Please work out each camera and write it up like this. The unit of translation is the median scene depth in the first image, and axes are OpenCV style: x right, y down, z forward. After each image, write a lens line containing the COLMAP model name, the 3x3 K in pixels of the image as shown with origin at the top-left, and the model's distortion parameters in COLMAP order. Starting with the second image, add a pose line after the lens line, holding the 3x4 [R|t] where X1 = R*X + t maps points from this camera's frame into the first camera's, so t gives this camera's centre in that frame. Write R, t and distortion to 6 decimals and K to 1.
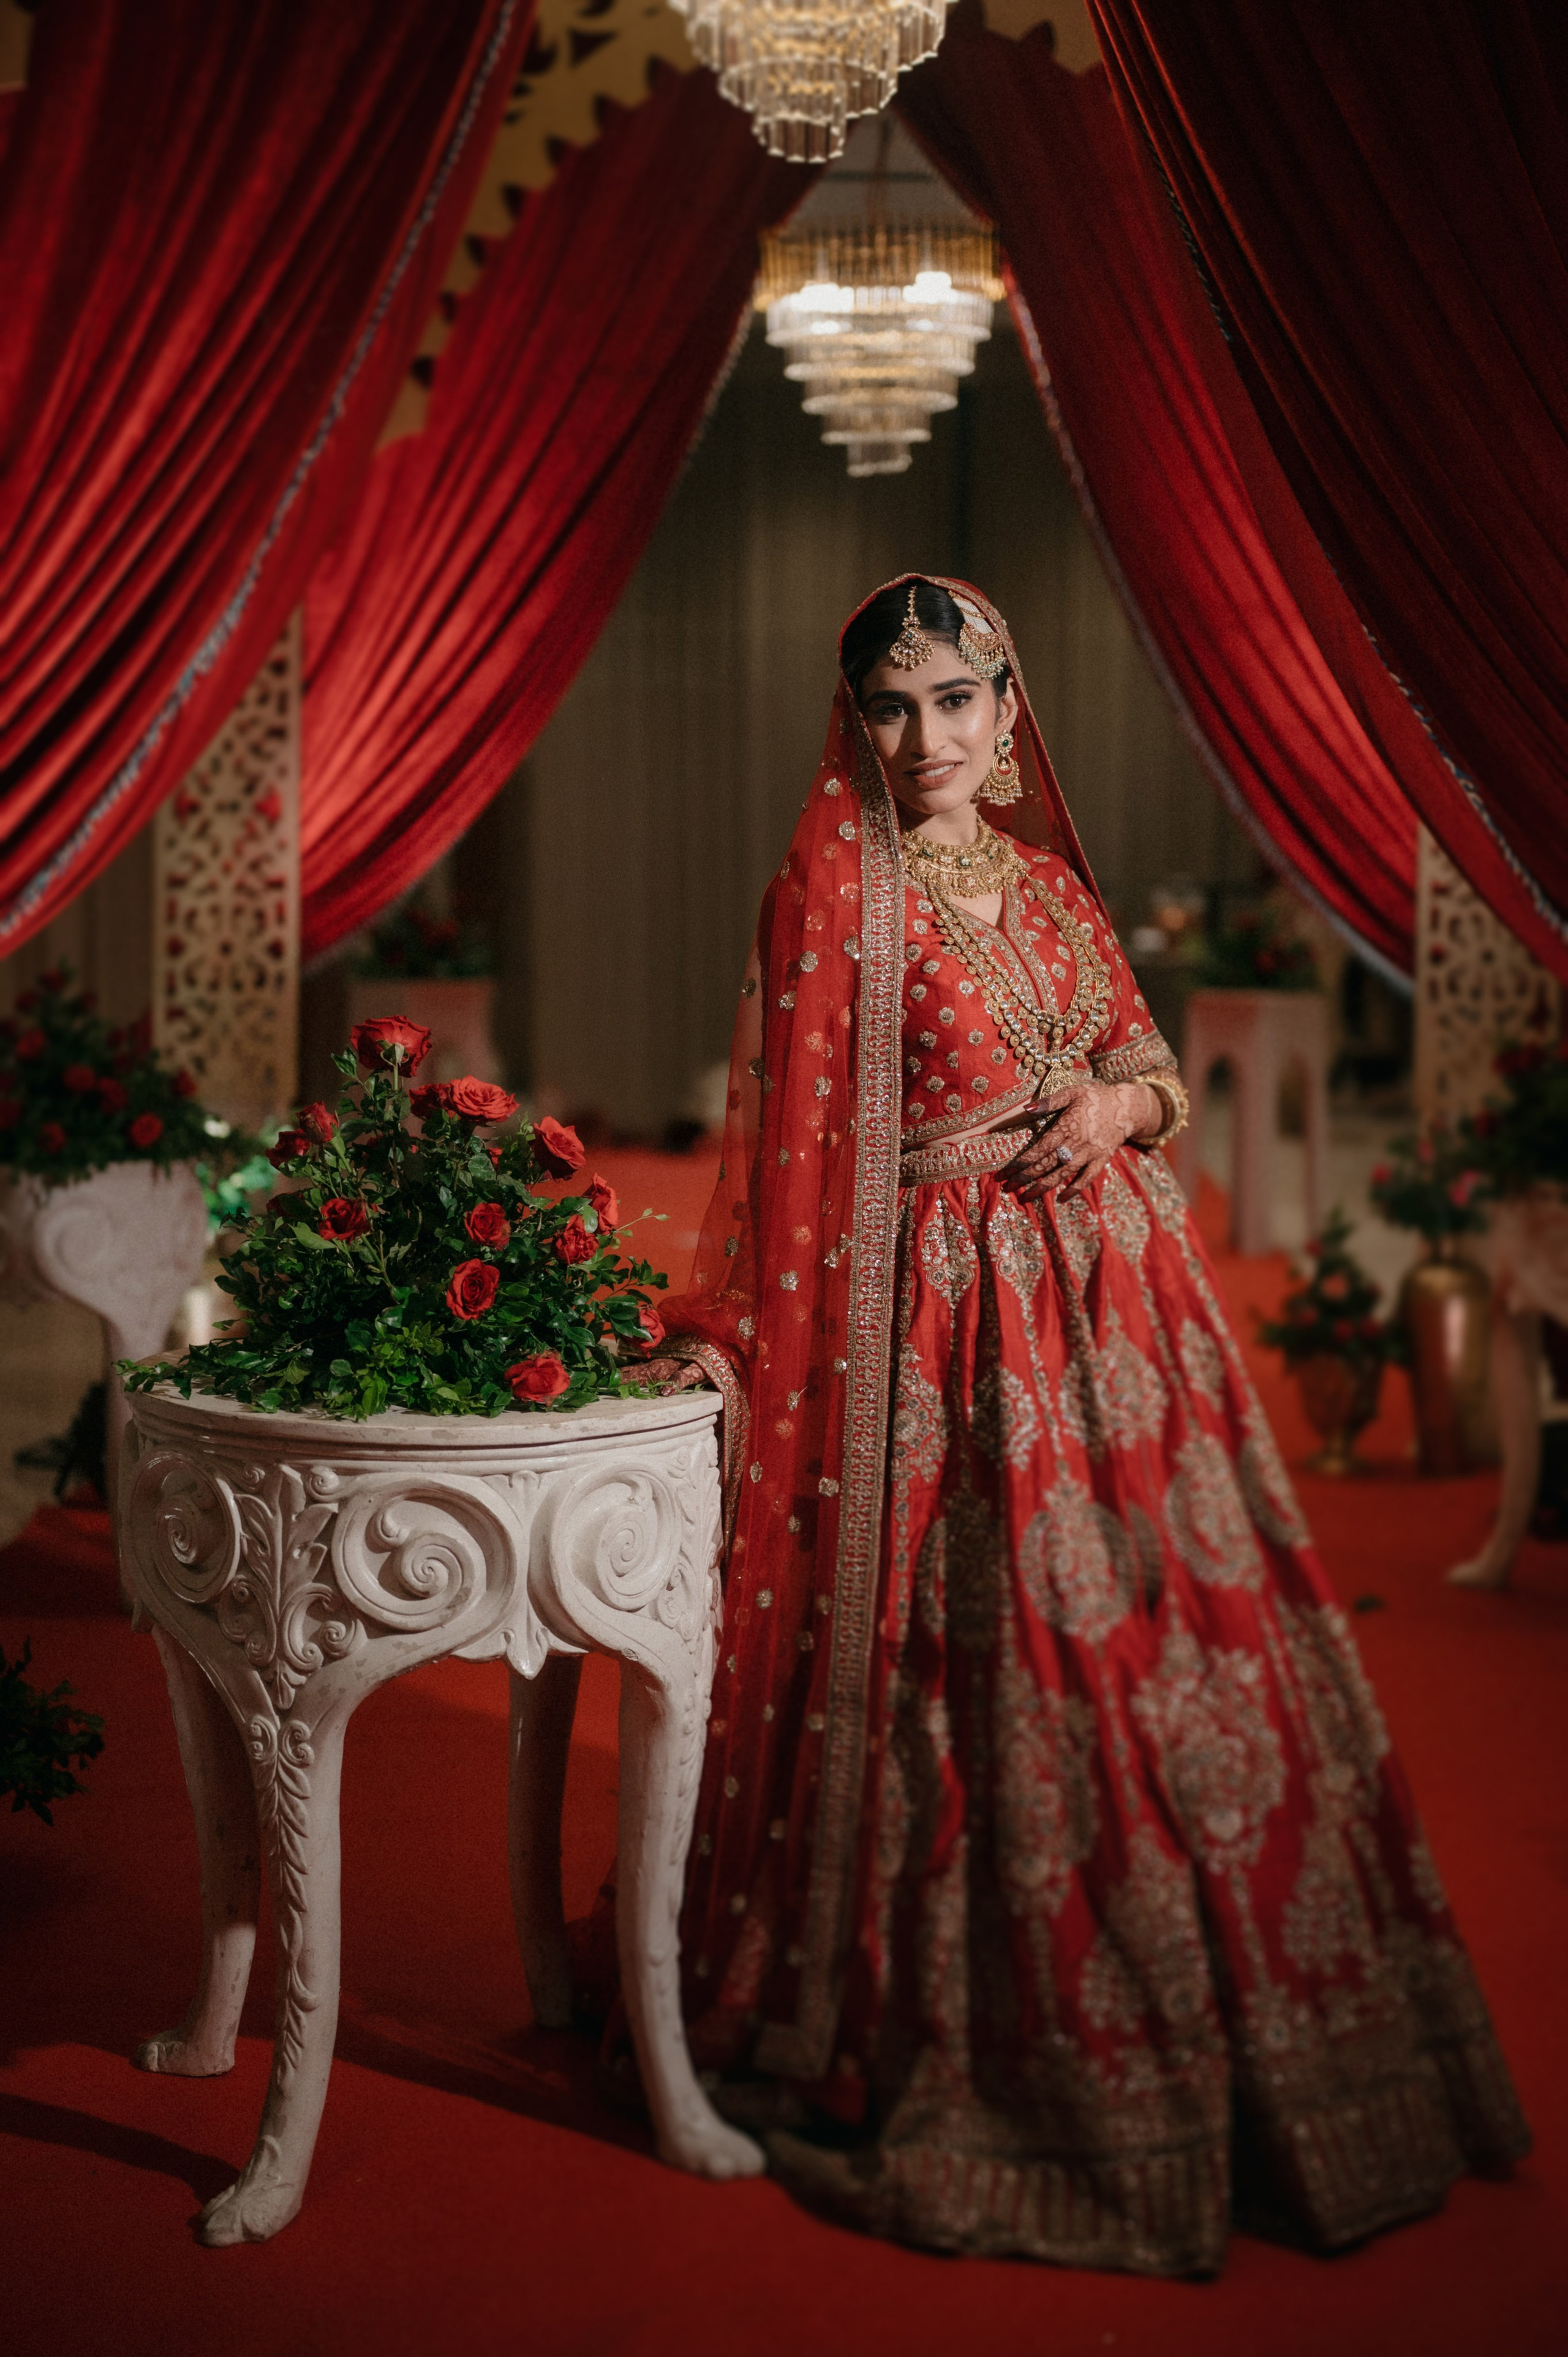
lens RADIAL K [[3433.7, 0, 779.0], [0, 3433.7, 1178.1], [0, 0, 1]] dist [0.022212, -0.008415]
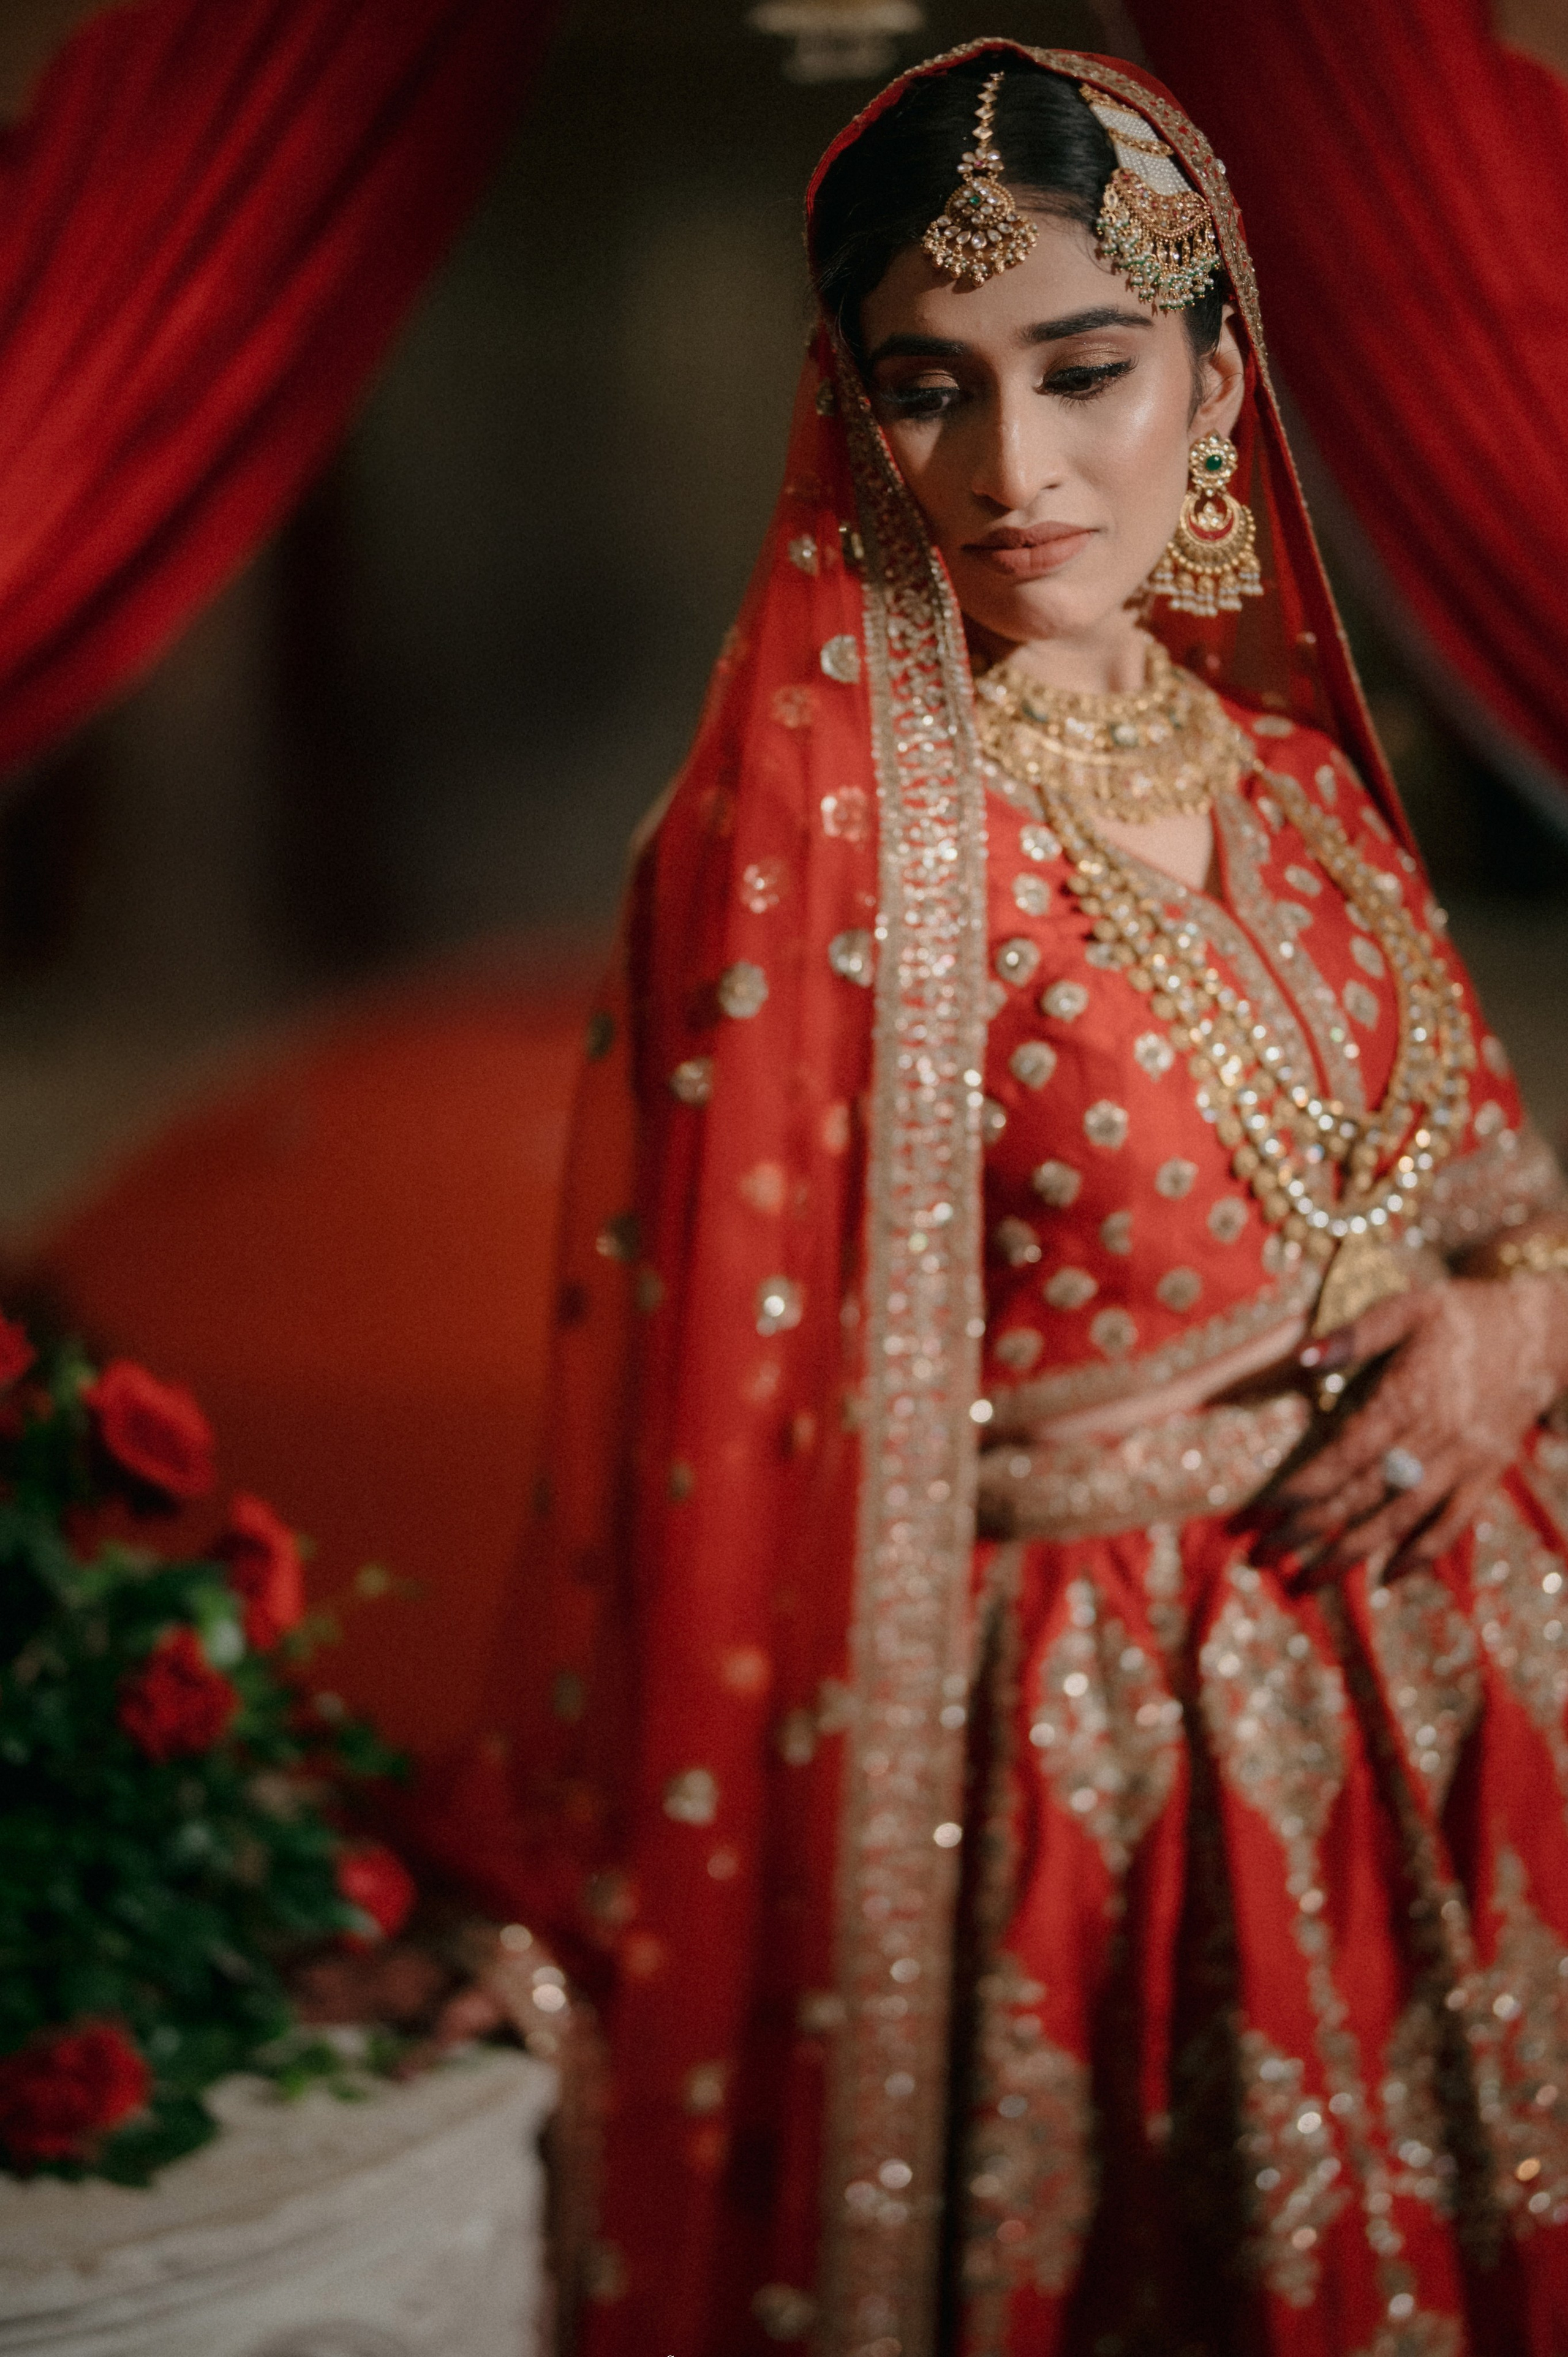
lens RADIAL K [[2209.8, 0, 784.0], [0, 2209.8, 1178.5], [0, 0, 1]] dist [-0.242185, 0.003514]
pose [[0.999827, -0.008876, 0.016350, 0.008645], [0.007898, 0.998229, 0.058953, -0.054876], [-0.016844, -0.058814, 0.998127, 0.737794]]
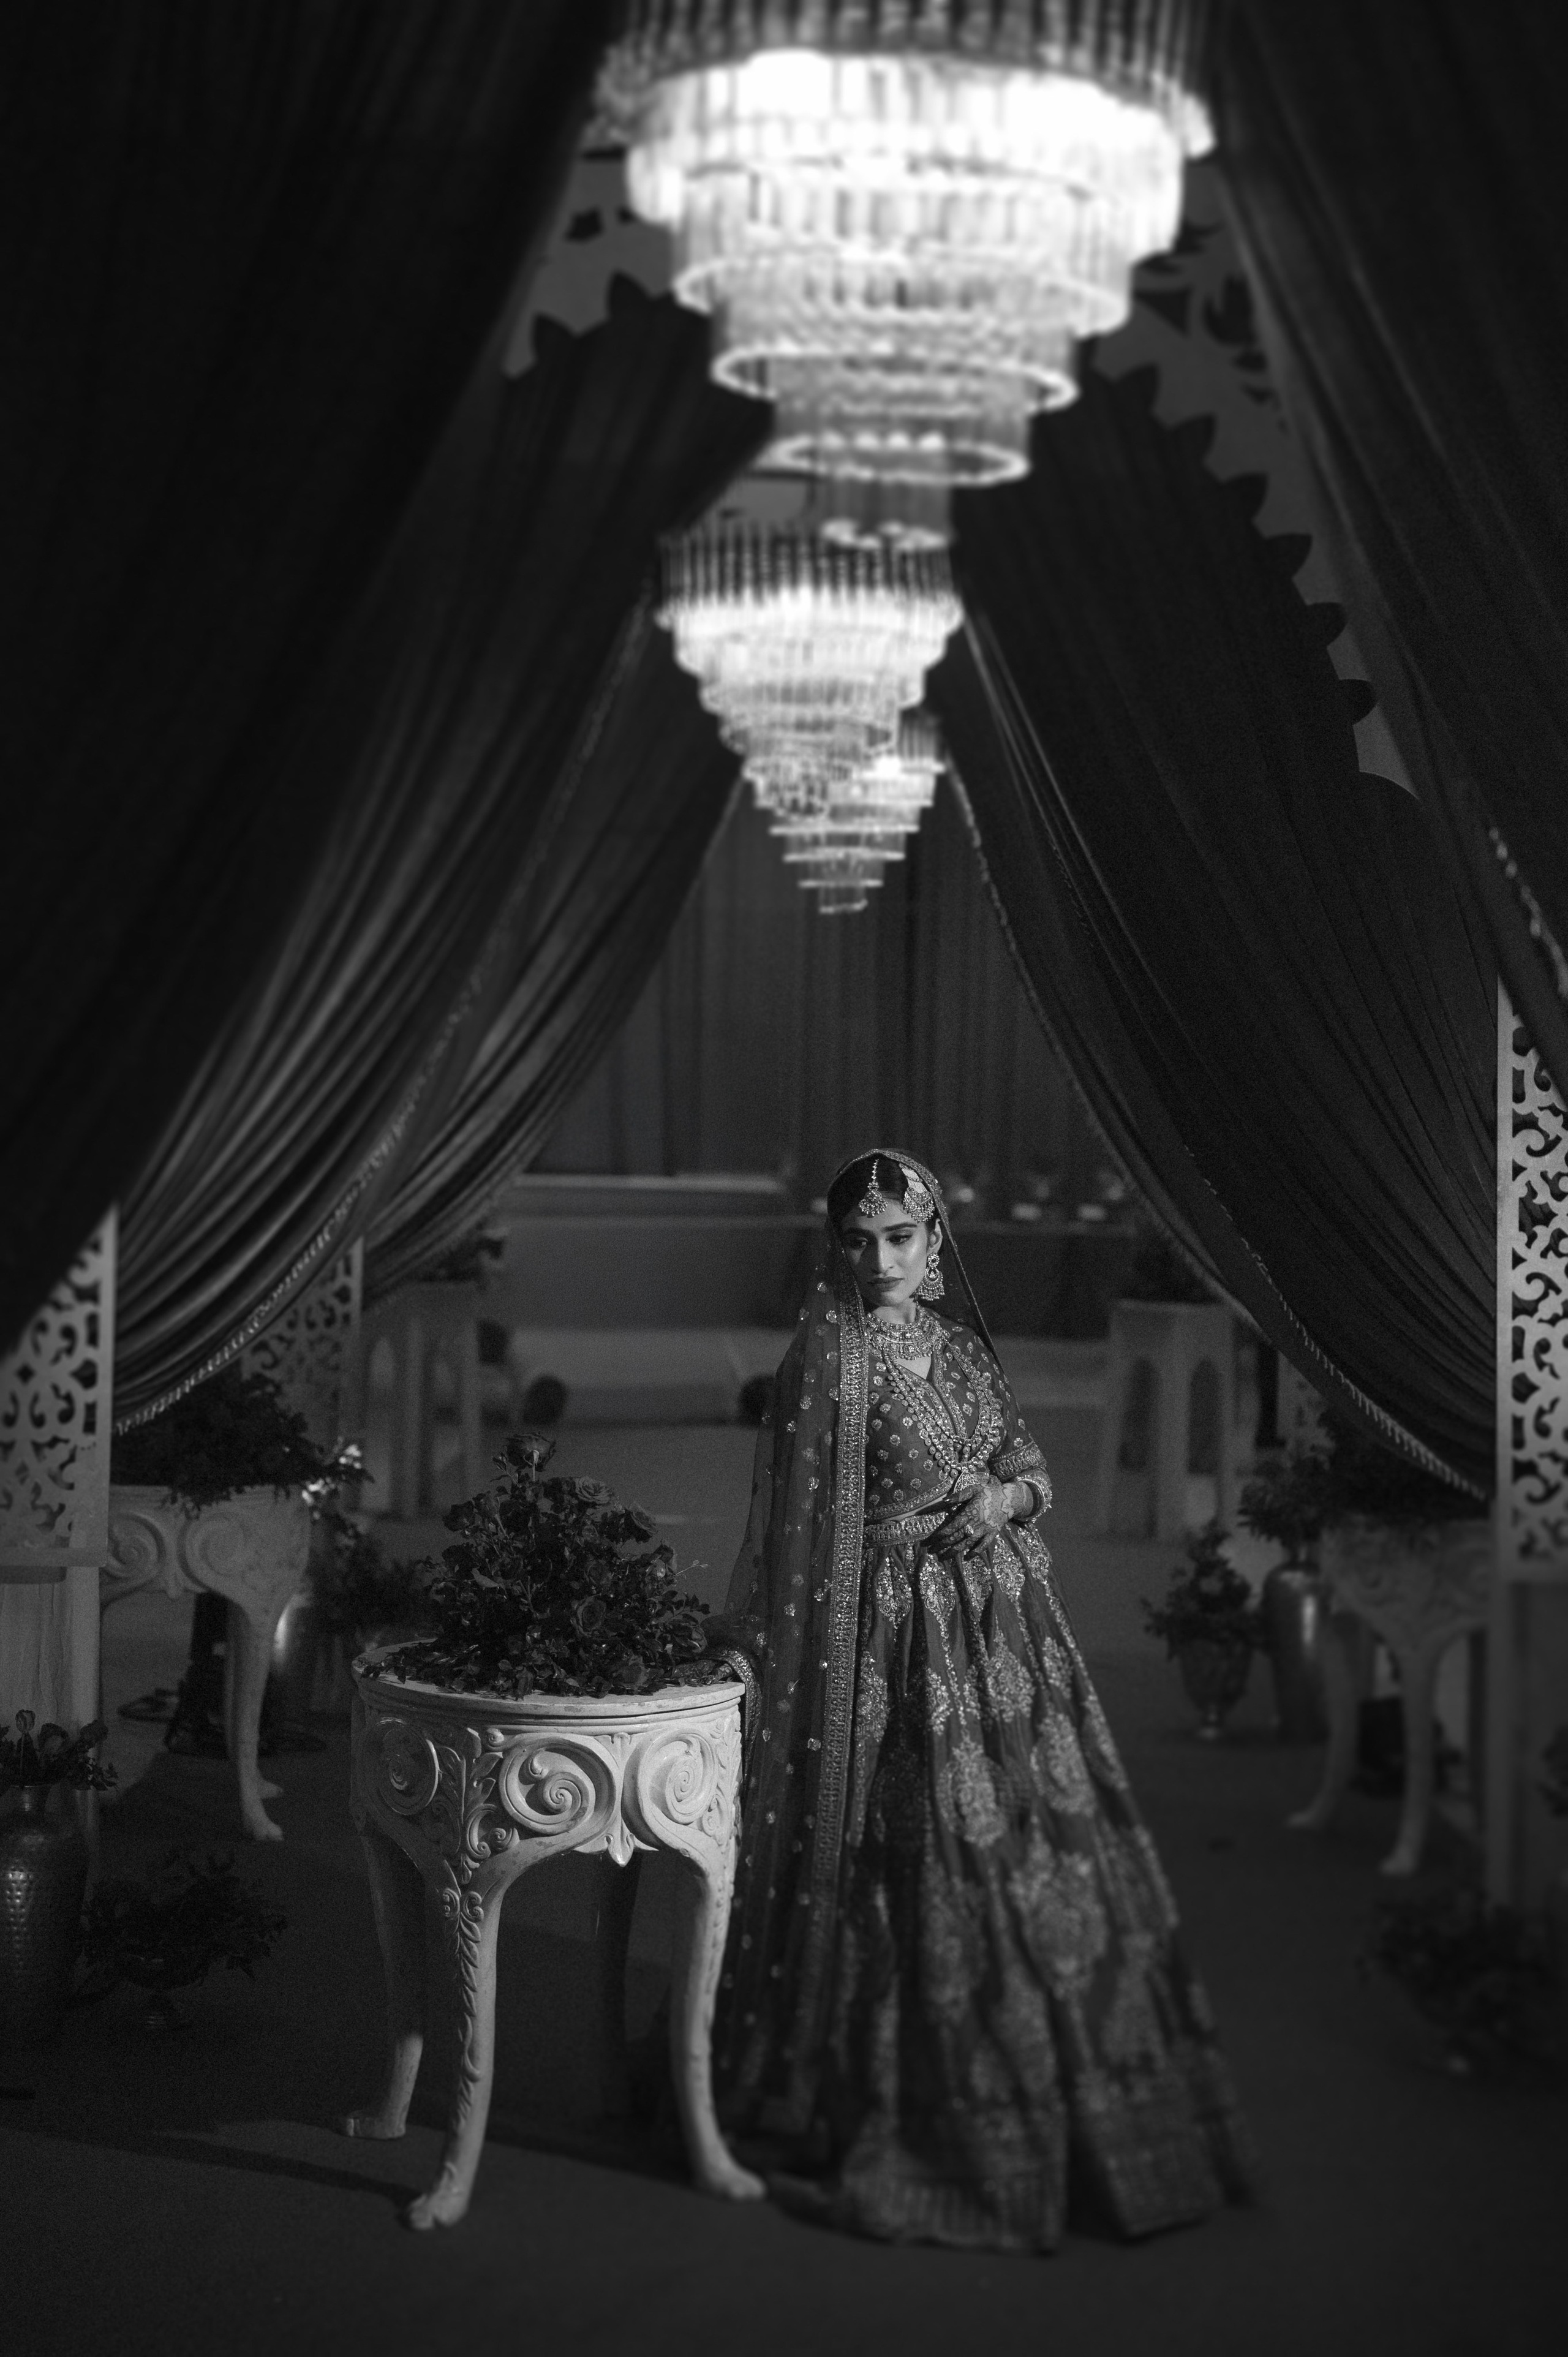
lens RADIAL K [[3501.0, 0, 752.4], [0, 3501.0, 1190.8], [0, 0, 1]] dist [-0.032428, 0.105374]
pose [[0.999869, 0.013881, 0.008358, -0.028839], [-0.013286, 0.997636, -0.067421, -0.050644], [-0.009274, 0.067301, 0.997690, -0.565356]]
